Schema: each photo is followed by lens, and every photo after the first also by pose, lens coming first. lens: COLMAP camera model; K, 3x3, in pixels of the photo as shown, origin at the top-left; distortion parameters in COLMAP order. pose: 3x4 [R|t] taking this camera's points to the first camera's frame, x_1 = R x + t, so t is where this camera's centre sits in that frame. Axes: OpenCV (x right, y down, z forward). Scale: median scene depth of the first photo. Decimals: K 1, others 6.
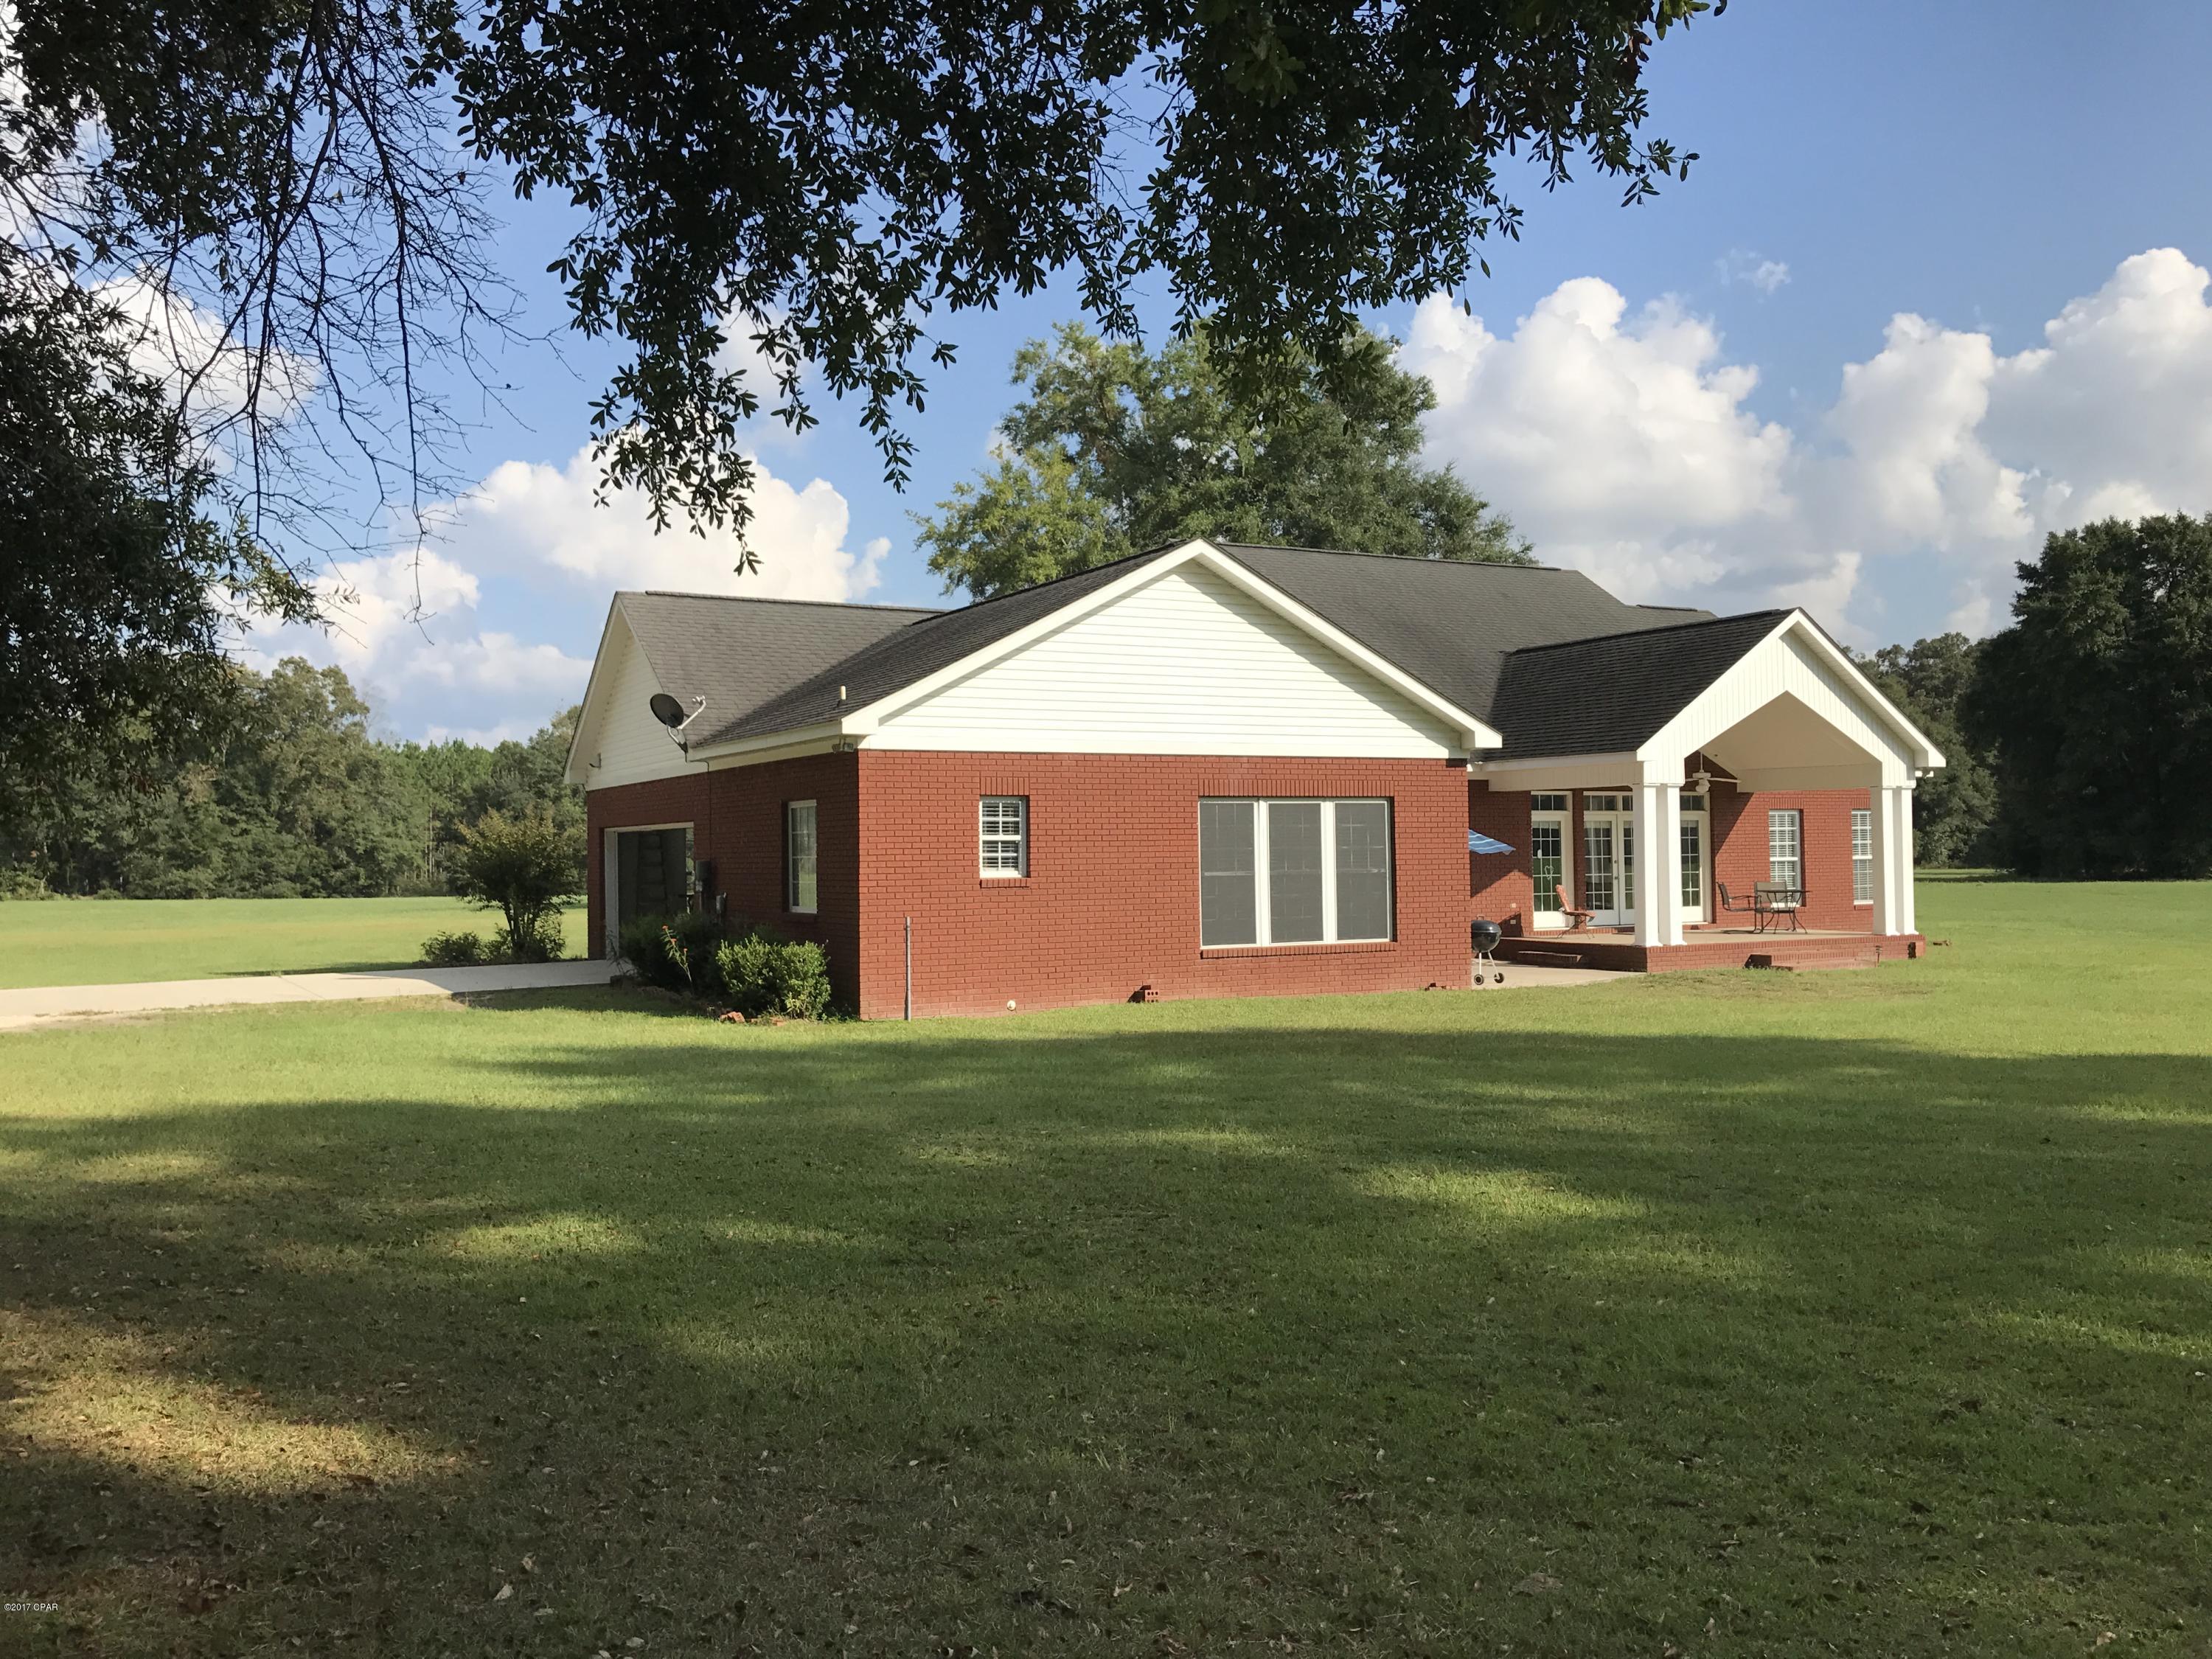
lens RADIAL K [[1834.5, 0, 1106.0], [0, 1834.5, 829.5], [0, 0, 1]] dist [0.004691, -0.001540]
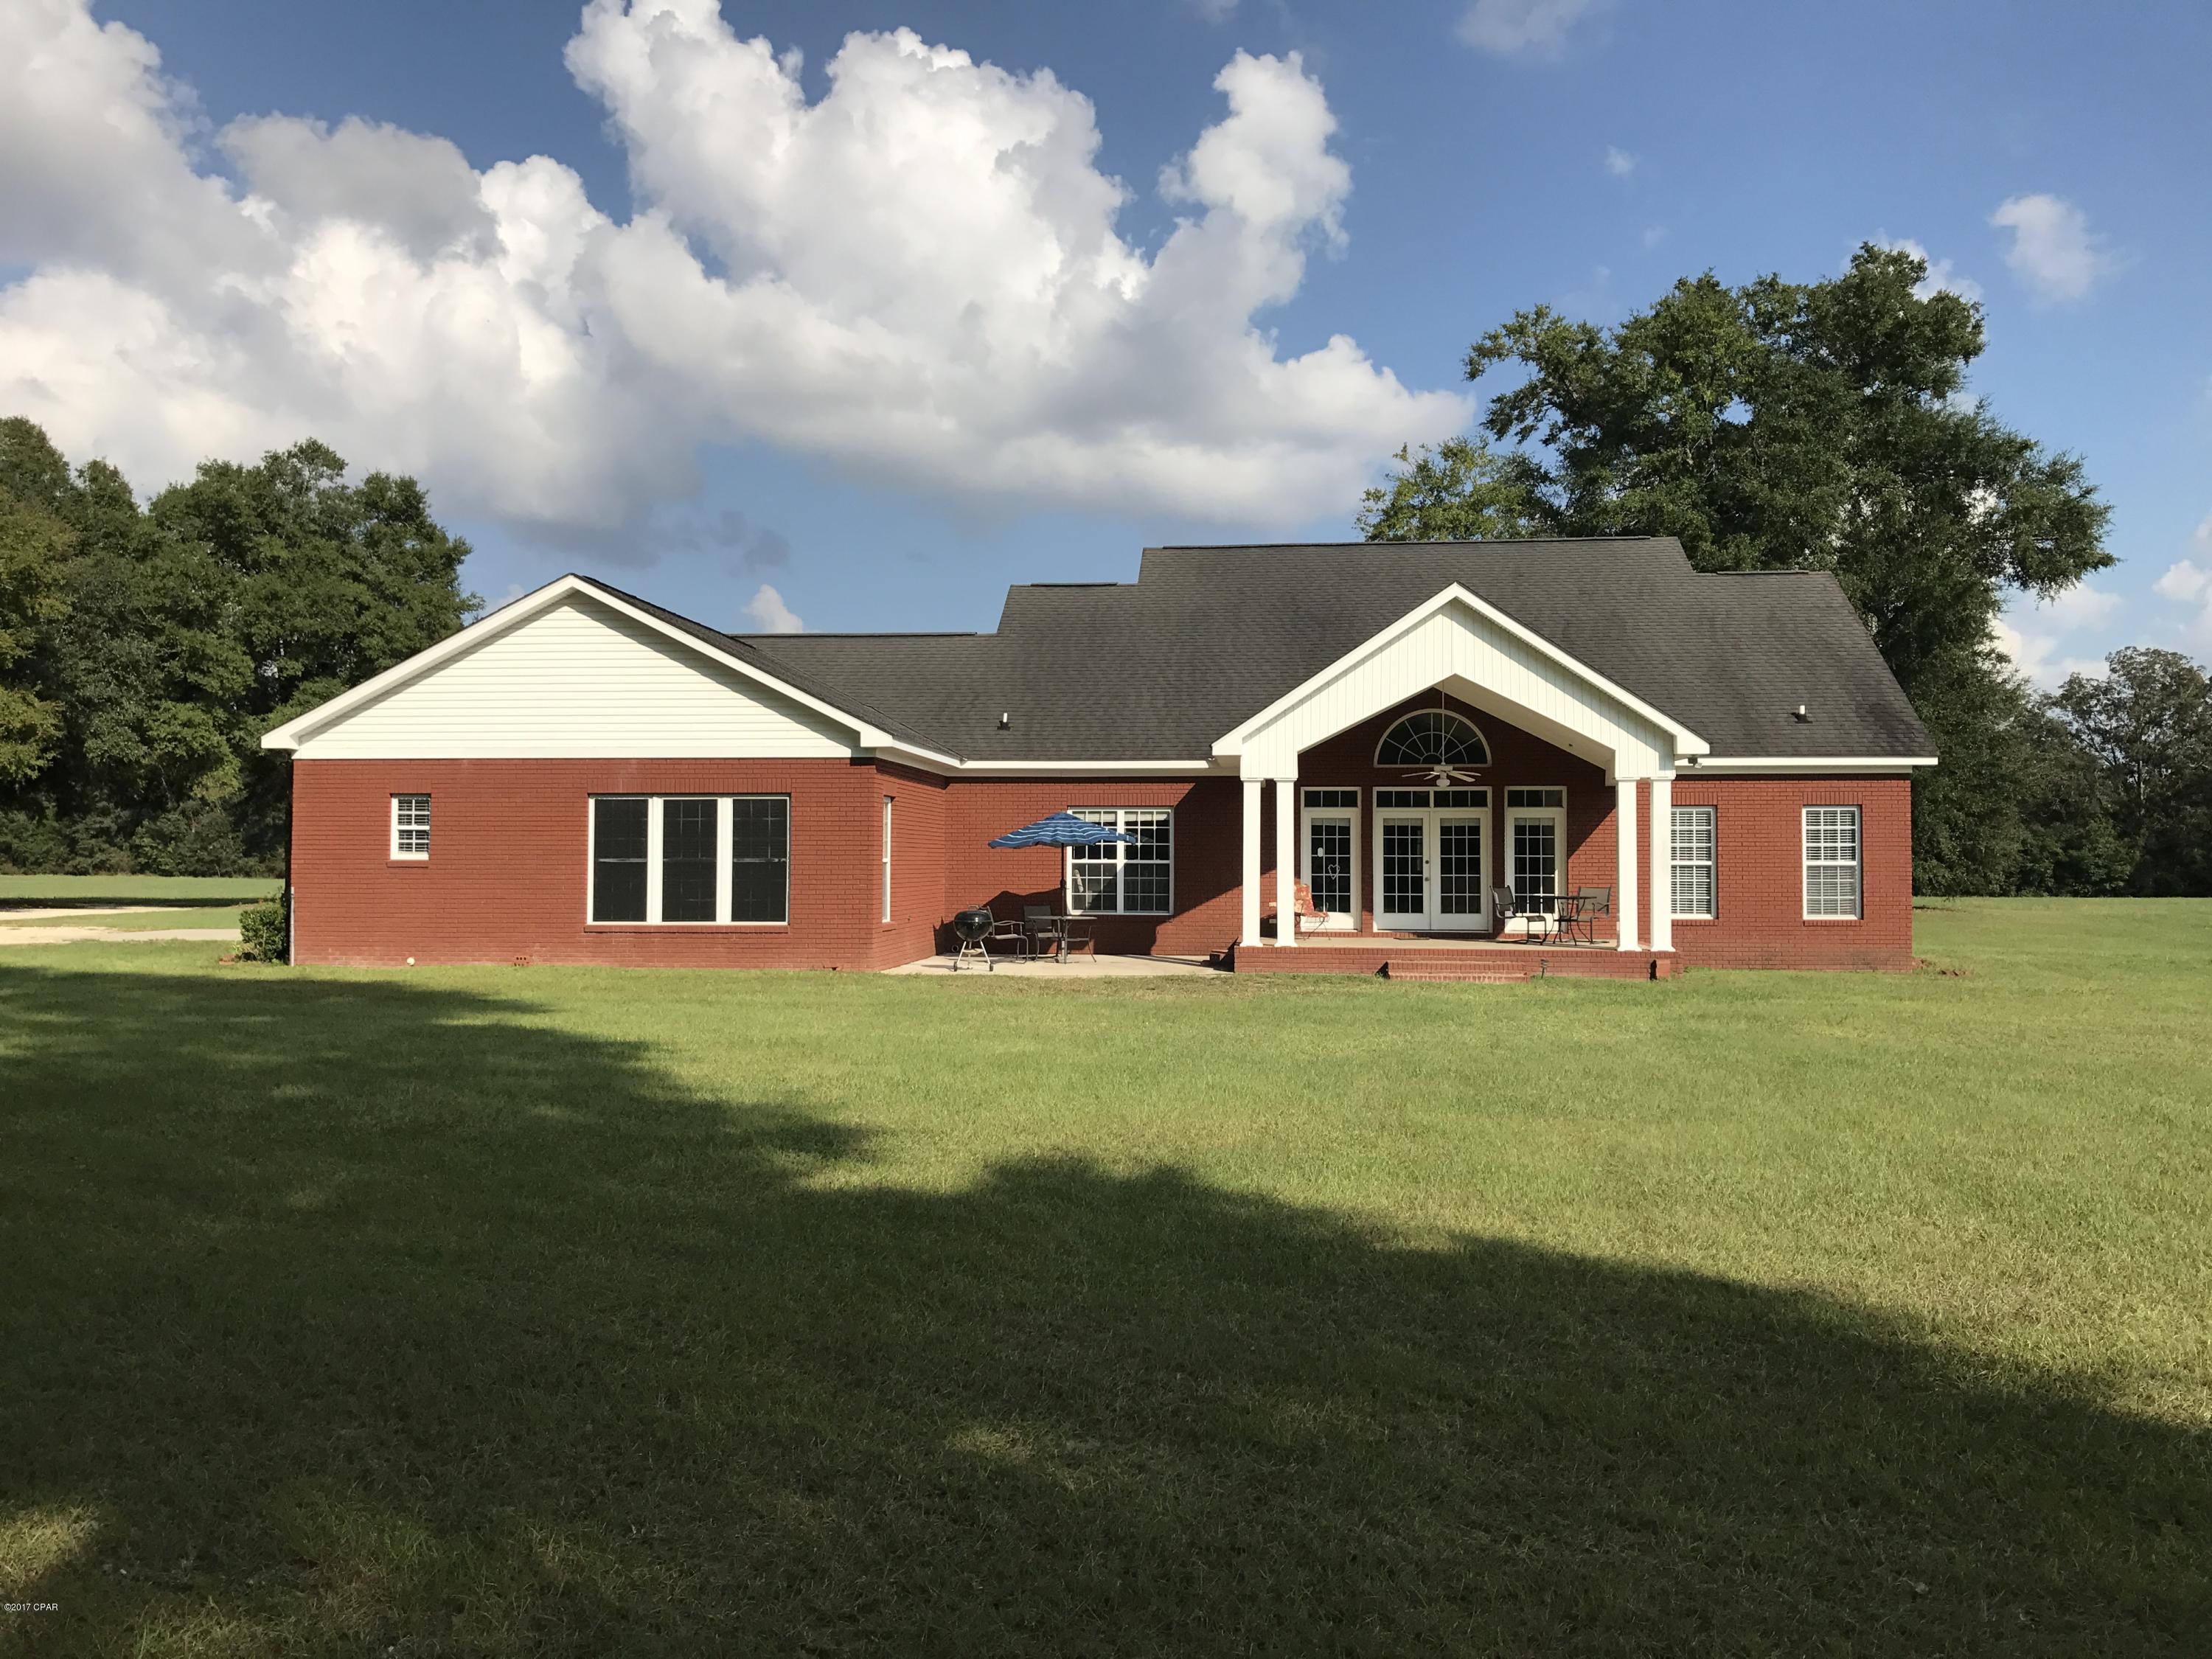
lens RADIAL K [[1834.5, 0, 1106.0], [0, 1834.5, 829.5], [0, 0, 1]] dist [0.004691, -0.001540]
pose [[0.829050, 0.008255, -0.559114, 0.946794], [-0.007002, 0.999966, 0.004381, -0.002783], [0.559131, 0.000282, 0.829079, 0.200218]]
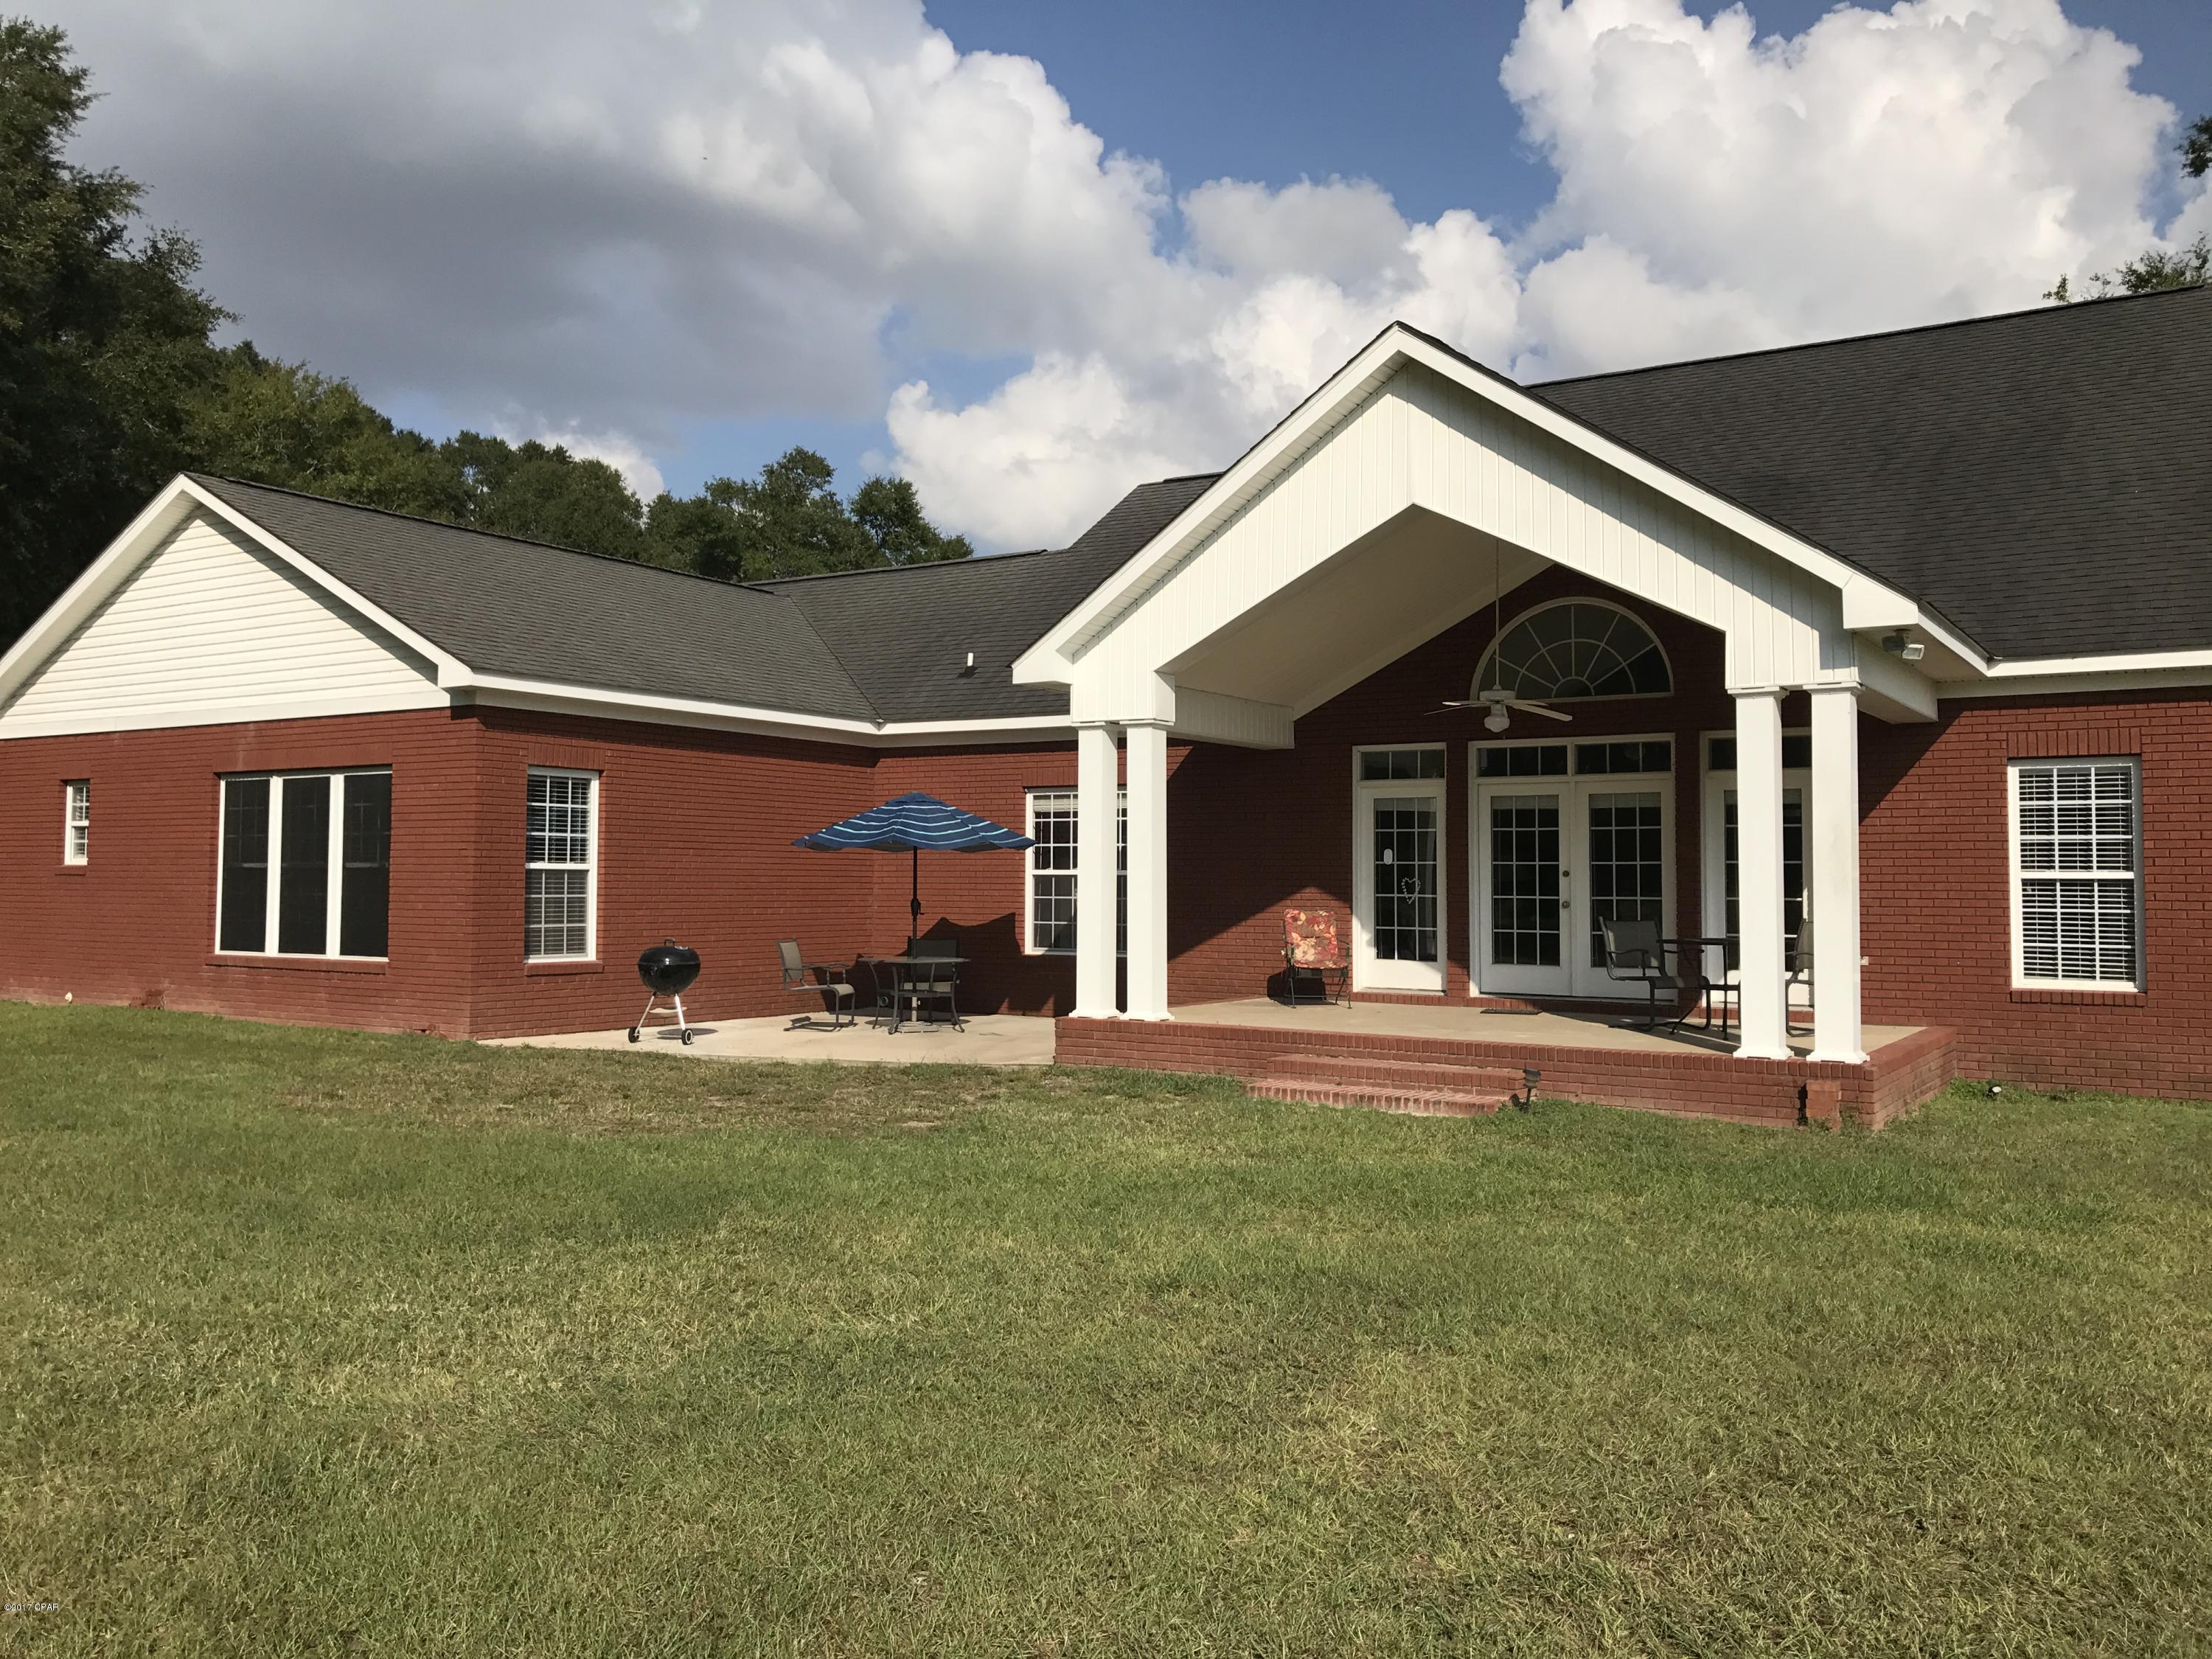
lens RADIAL K [[1840.5, 0, 1106.8], [0, 1840.5, 800.7], [0, 0, 1]] dist [0.084139, -0.128185]
pose [[0.480302, -0.023548, -0.876787, 0.961224], [-0.003098, 0.999588, -0.028543, 0.017484], [0.877098, 0.016425, 0.480031, 0.911968]]
